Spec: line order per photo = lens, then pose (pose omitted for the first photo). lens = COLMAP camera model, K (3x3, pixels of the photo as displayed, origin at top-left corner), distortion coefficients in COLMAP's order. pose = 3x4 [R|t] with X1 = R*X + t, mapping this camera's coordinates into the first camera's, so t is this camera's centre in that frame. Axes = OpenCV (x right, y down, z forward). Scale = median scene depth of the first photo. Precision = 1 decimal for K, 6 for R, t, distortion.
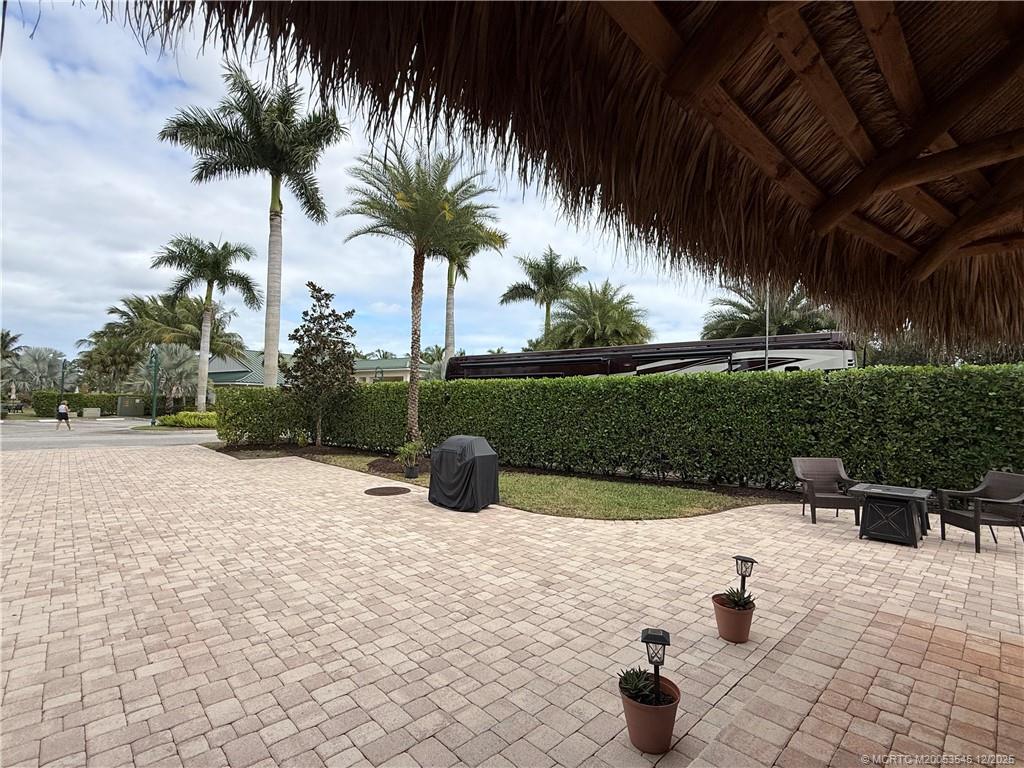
lens RADIAL K [[471.3, 0, 514.2], [0, 471.3, 385.4], [0, 0, 1]] dist [0.001586, -0.000382]
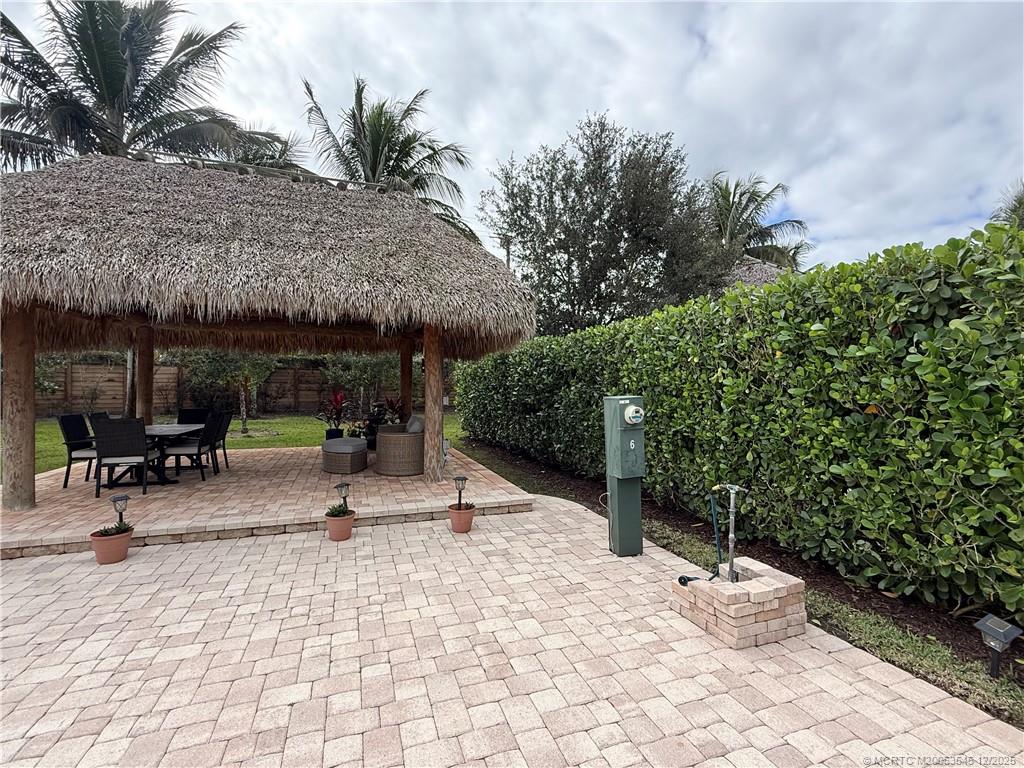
lens RADIAL K [[471.3, 0, 512.8], [0, 471.3, 386.6], [0, 0, 1]] dist [0.001586, -0.000382]
pose [[-0.908704, -0.015972, 0.417136, -0.809598], [-0.036562, 0.998473, -0.041417, 0.054109], [-0.415837, -0.052887, -0.907900, 0.904001]]
